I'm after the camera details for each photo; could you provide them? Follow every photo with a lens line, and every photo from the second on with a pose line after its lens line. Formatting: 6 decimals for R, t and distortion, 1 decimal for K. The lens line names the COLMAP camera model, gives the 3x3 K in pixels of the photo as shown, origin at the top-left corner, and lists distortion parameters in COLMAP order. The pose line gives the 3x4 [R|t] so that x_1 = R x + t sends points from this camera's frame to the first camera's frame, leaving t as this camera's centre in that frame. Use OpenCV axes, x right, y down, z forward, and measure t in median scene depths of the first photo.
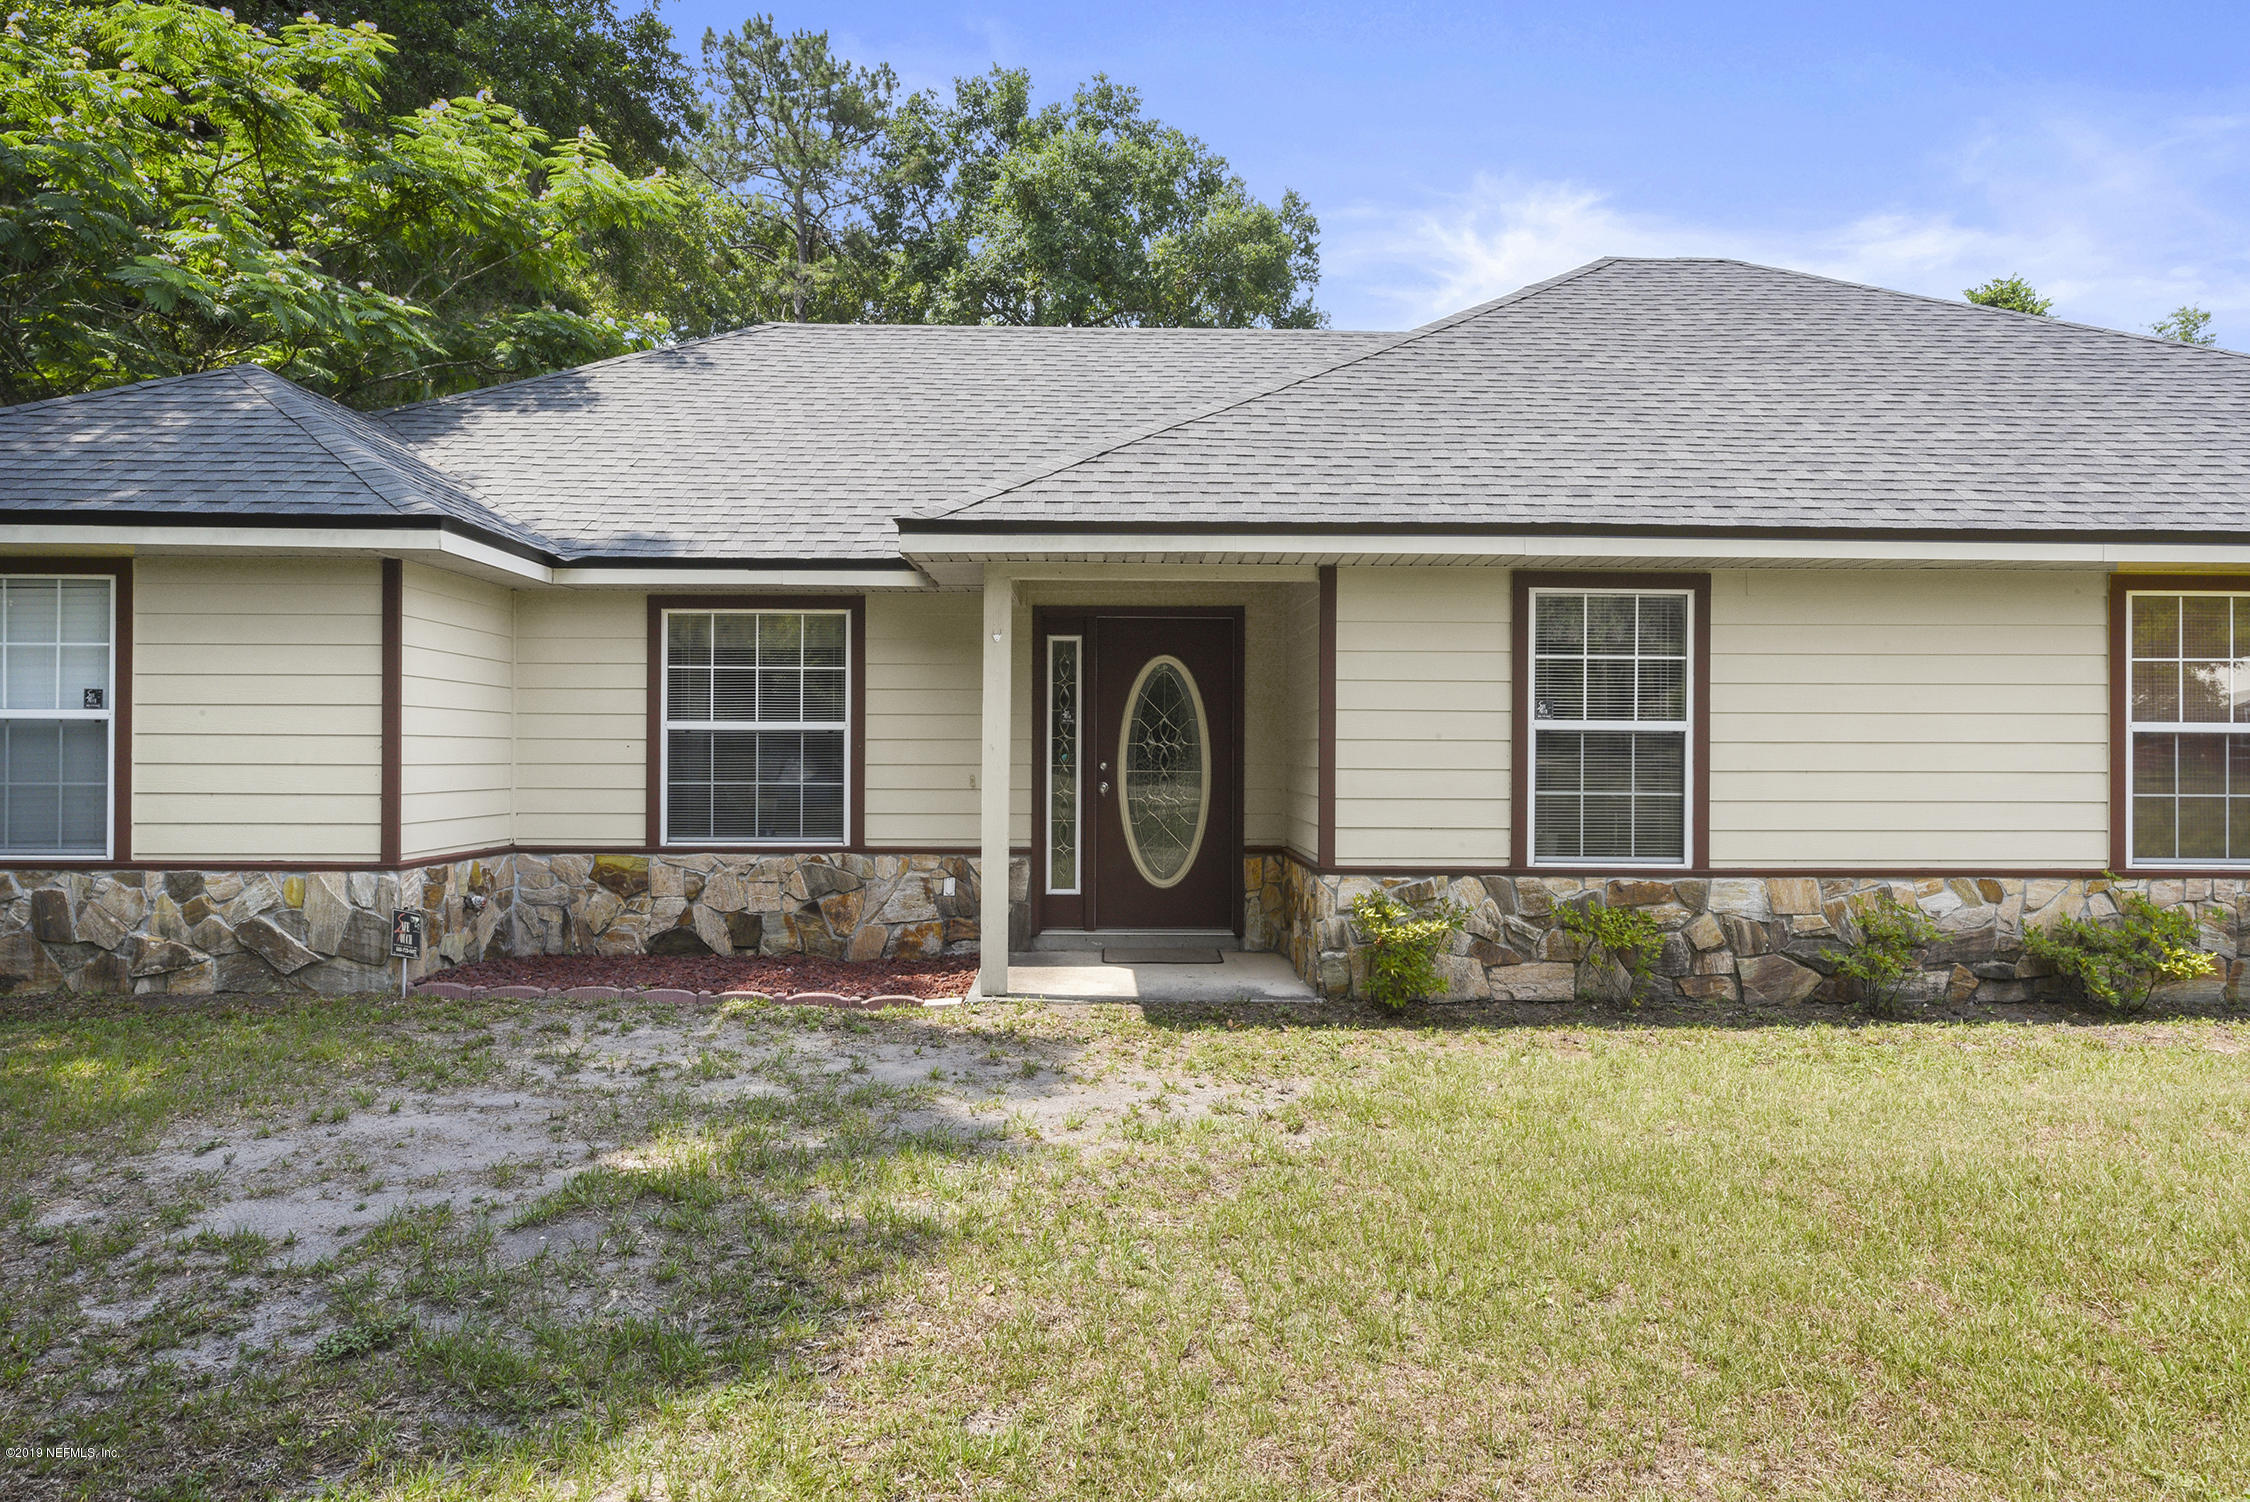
lens RADIAL K [[1481.4, 0, 1125.3], [0, 1481.4, 733.4], [0, 0, 1]] dist [0.004400, -0.001167]
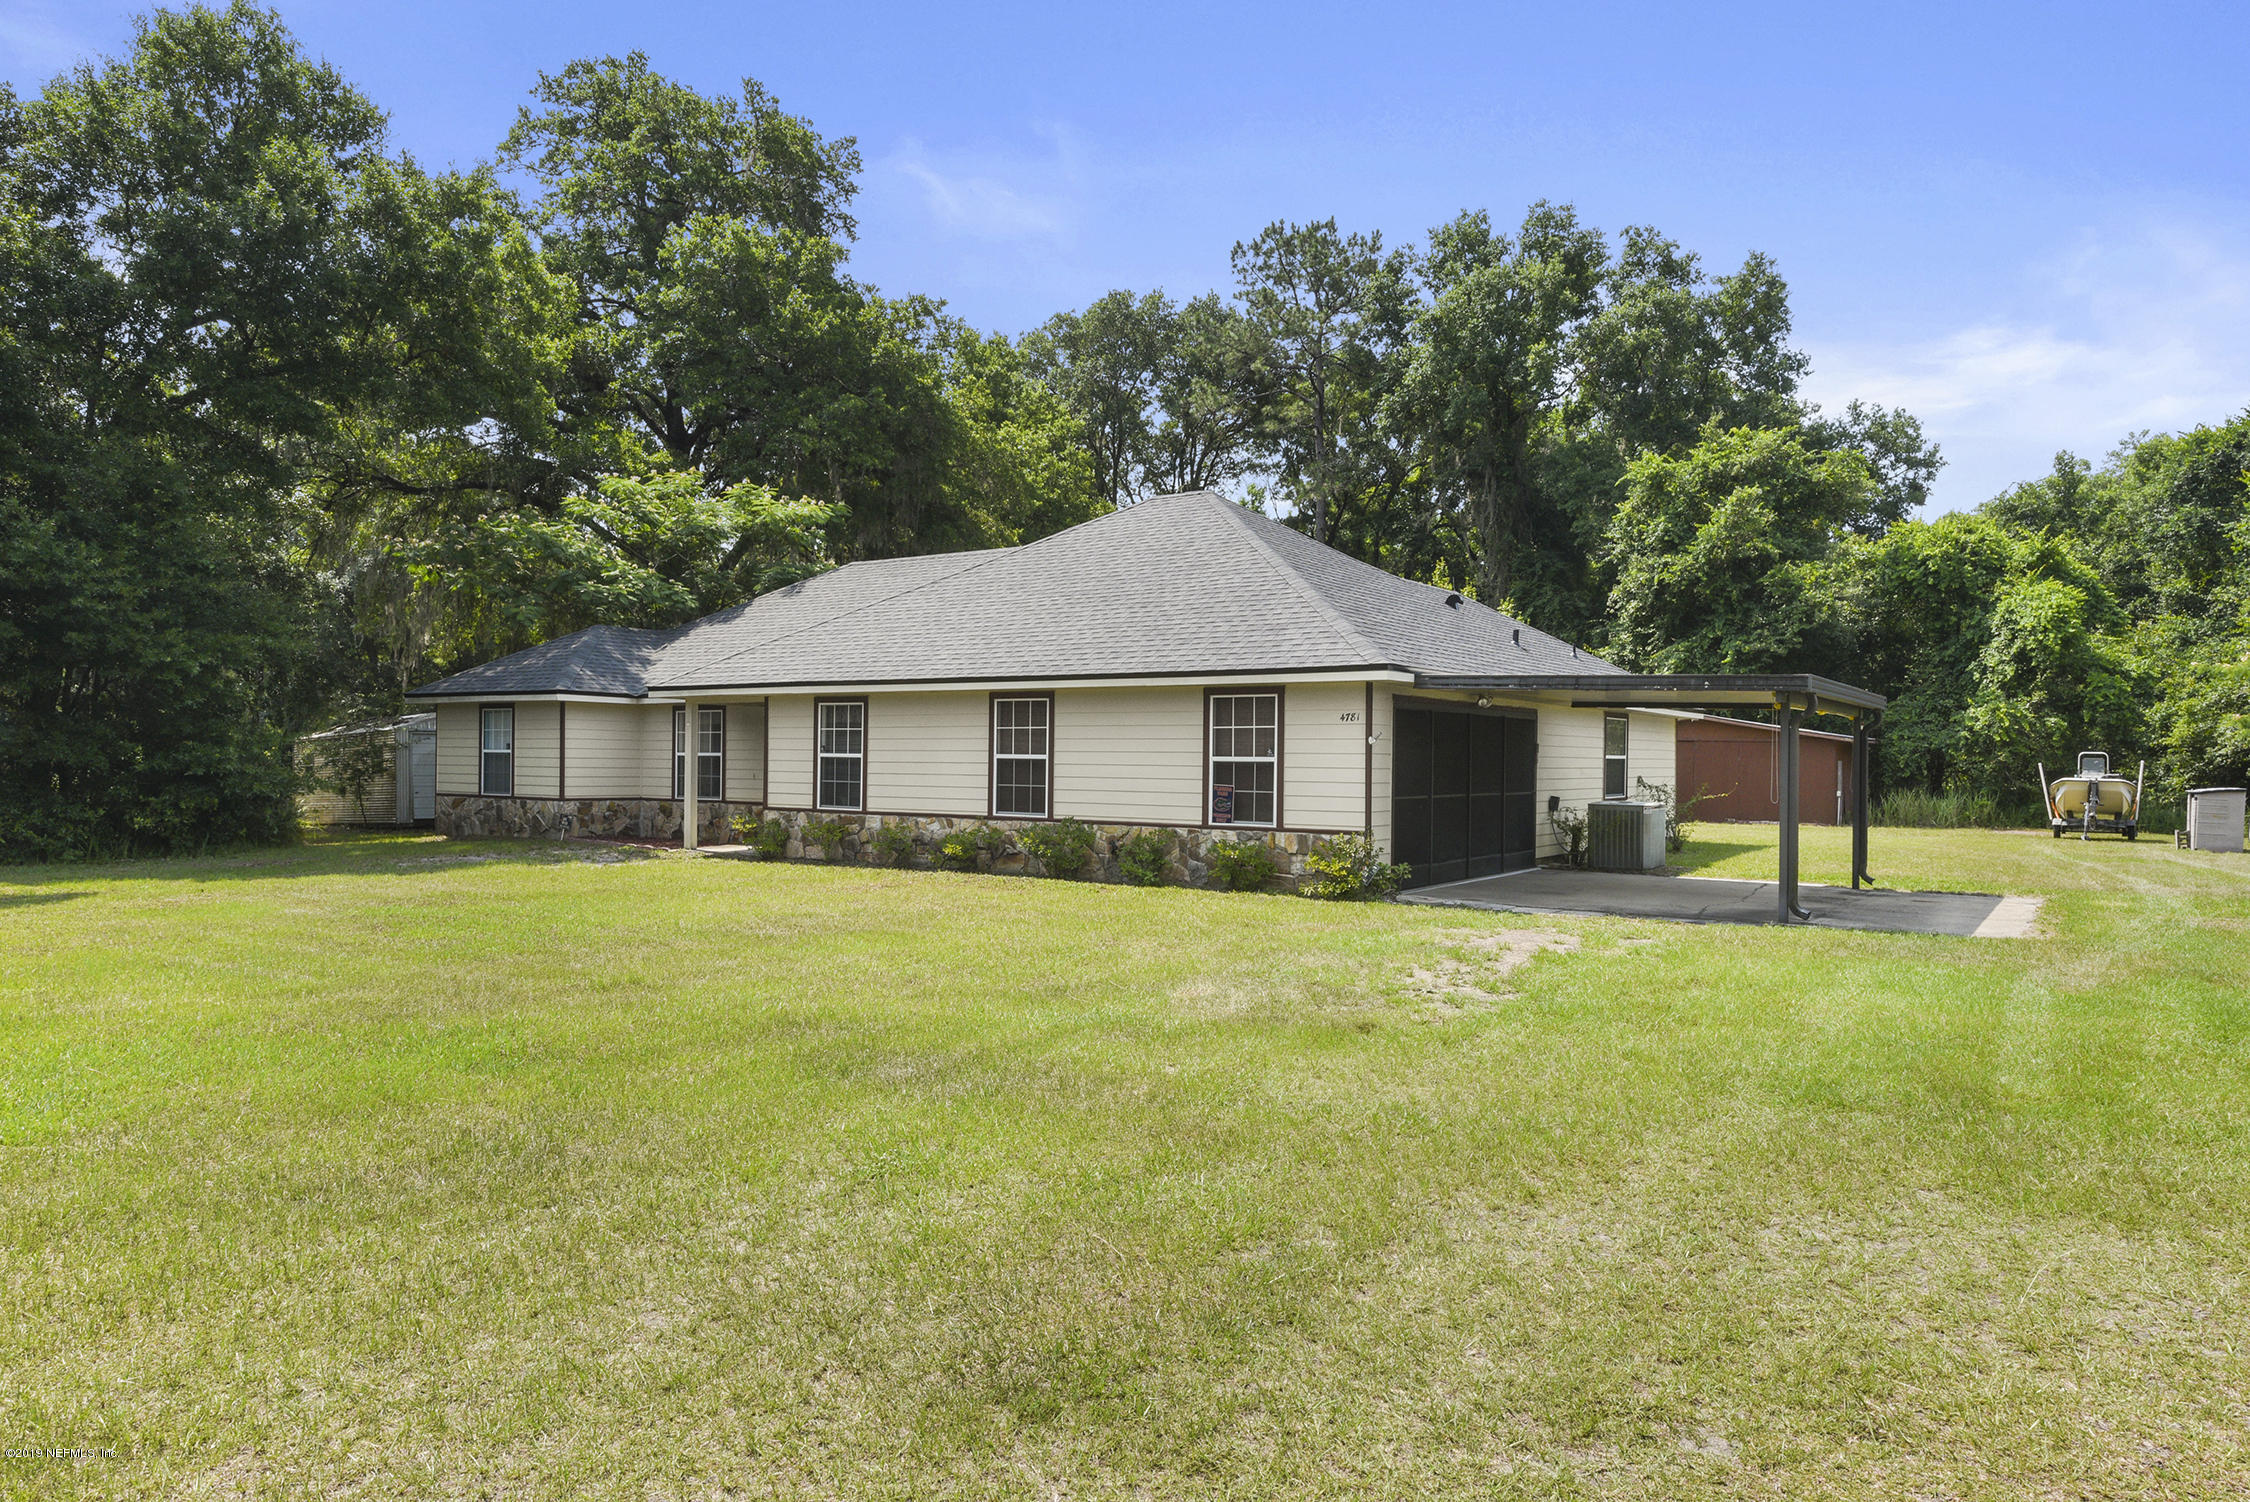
lens RADIAL K [[1496.4, 0, 1125.0], [0, 1496.4, 751.0], [0, 0, 1]] dist [-0.000900, -0.000172]
pose [[0.802391, -0.000302, -0.596799, 2.002952], [-0.002998, 0.999985, -0.004536, -0.002262], [0.596792, 0.005429, 0.802378, -0.707646]]
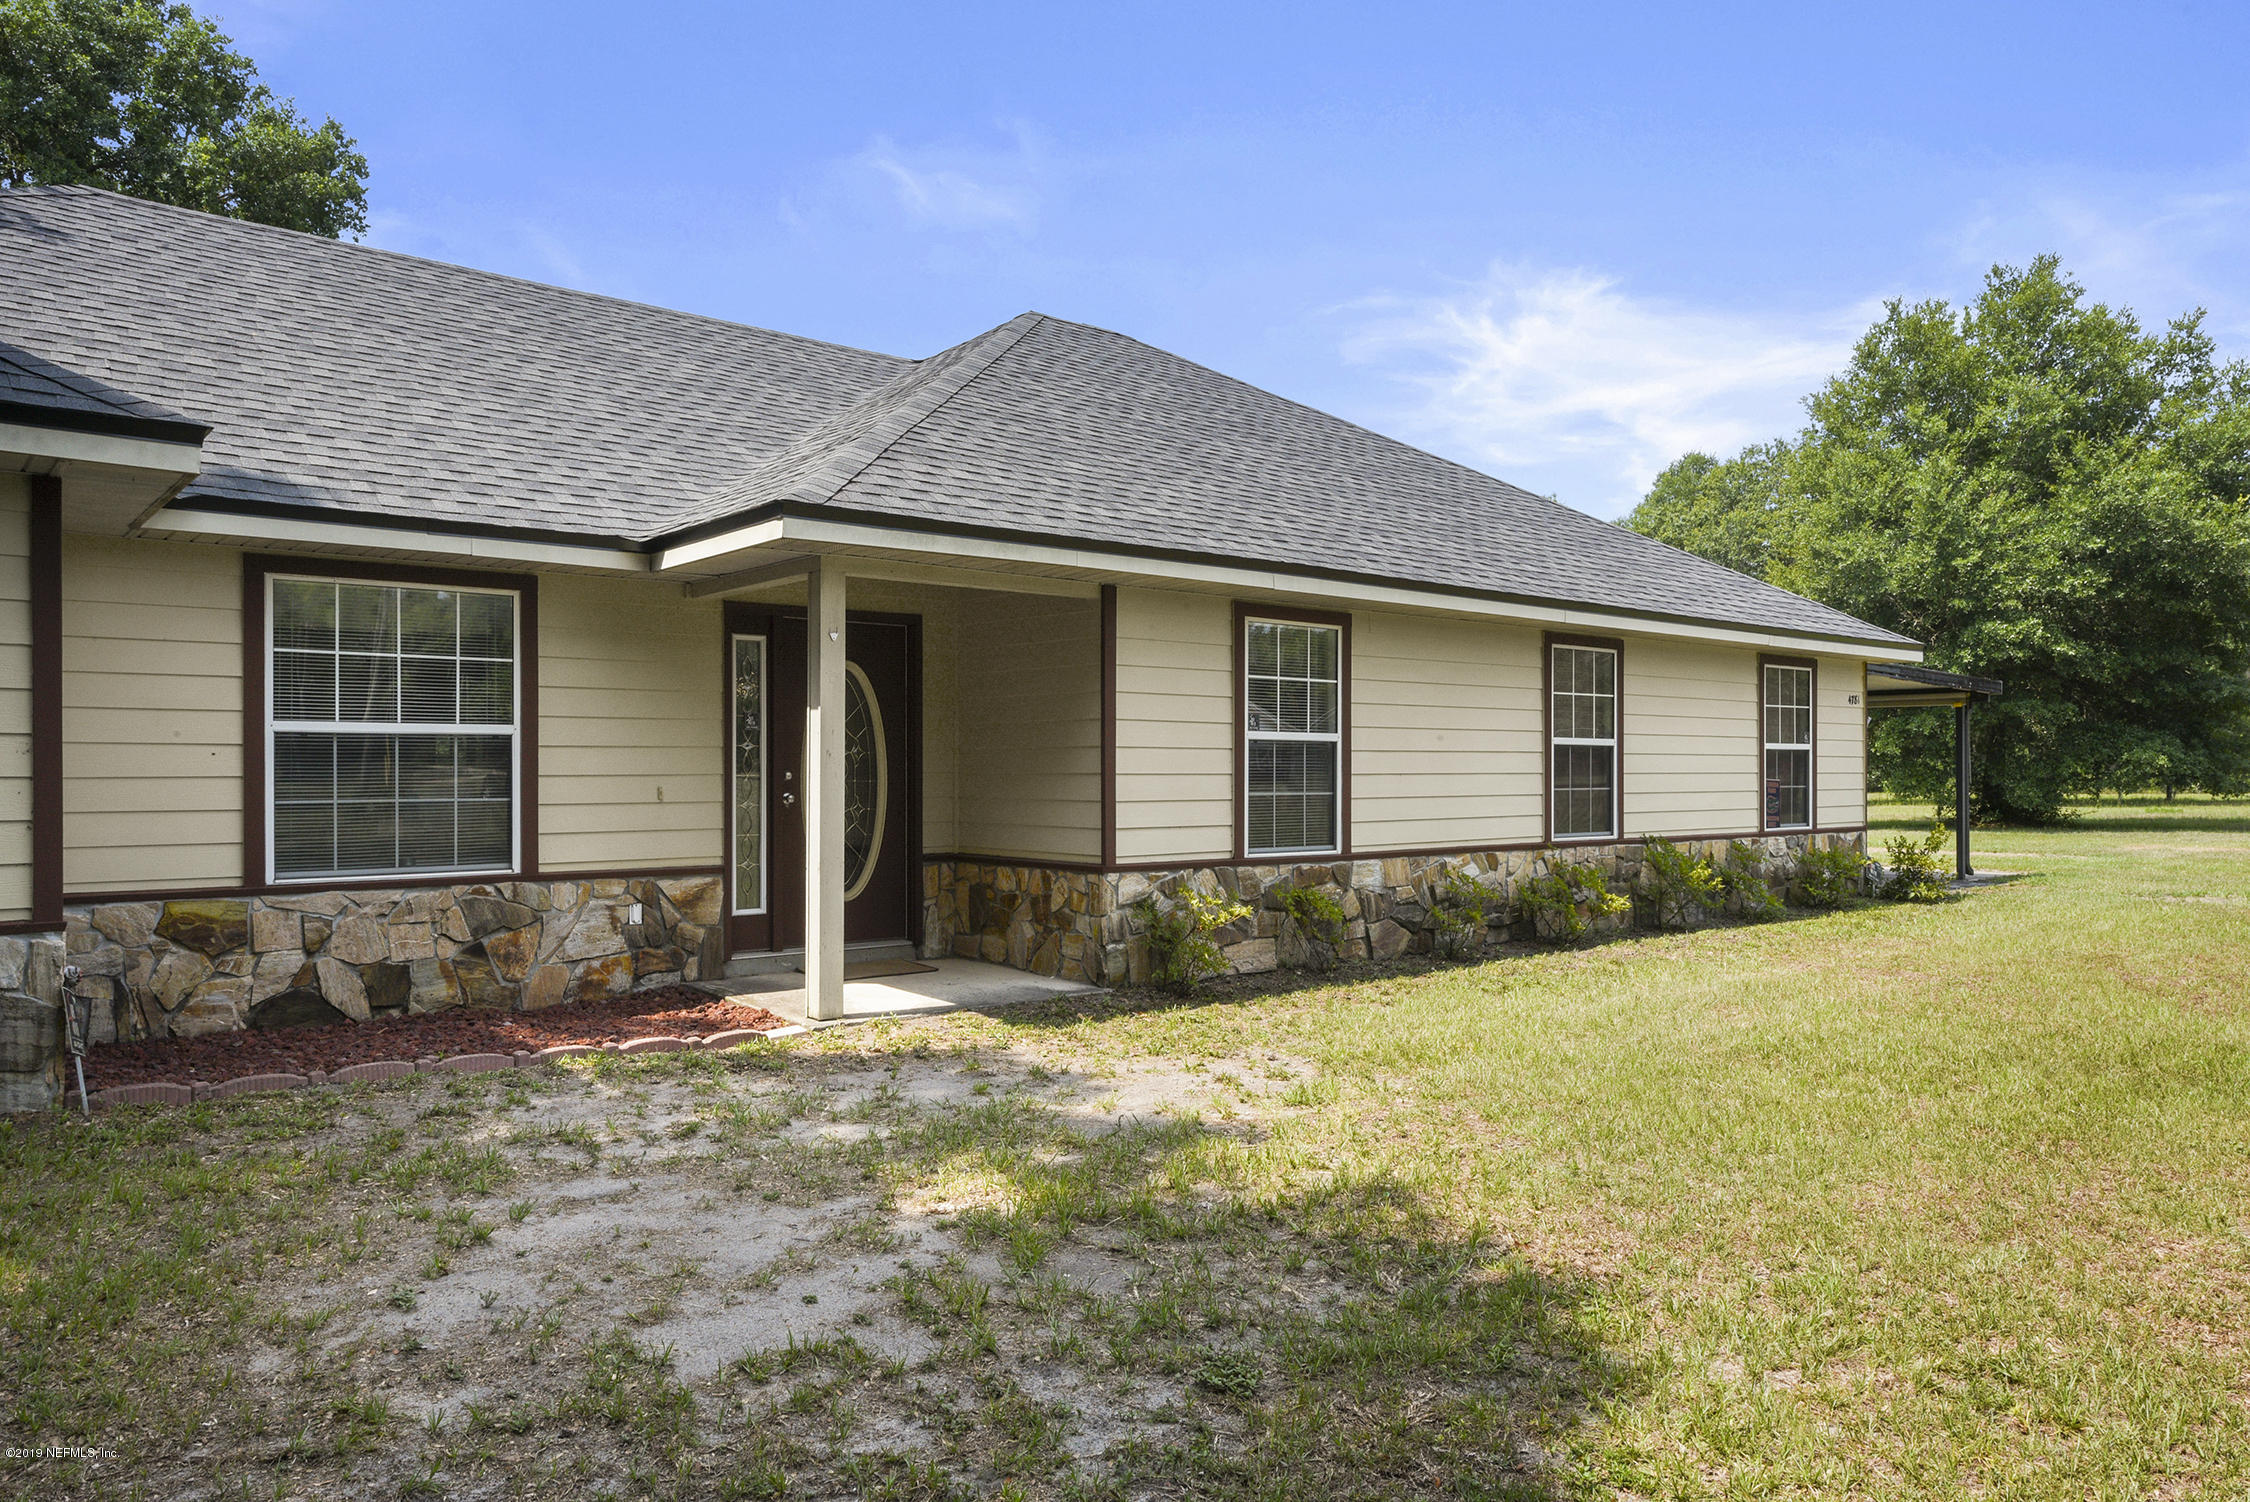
lens RADIAL K [[1506.1, 0, 1133.2], [0, 1506.1, 771.6], [0, 0, 1]] dist [0.006068, 0.003039]
pose [[0.777579, -0.005506, 0.628761, -0.464977], [-0.002109, 0.999933, 0.011365, 0.008333], [-0.628781, -0.010164, 0.777516, 0.123023]]
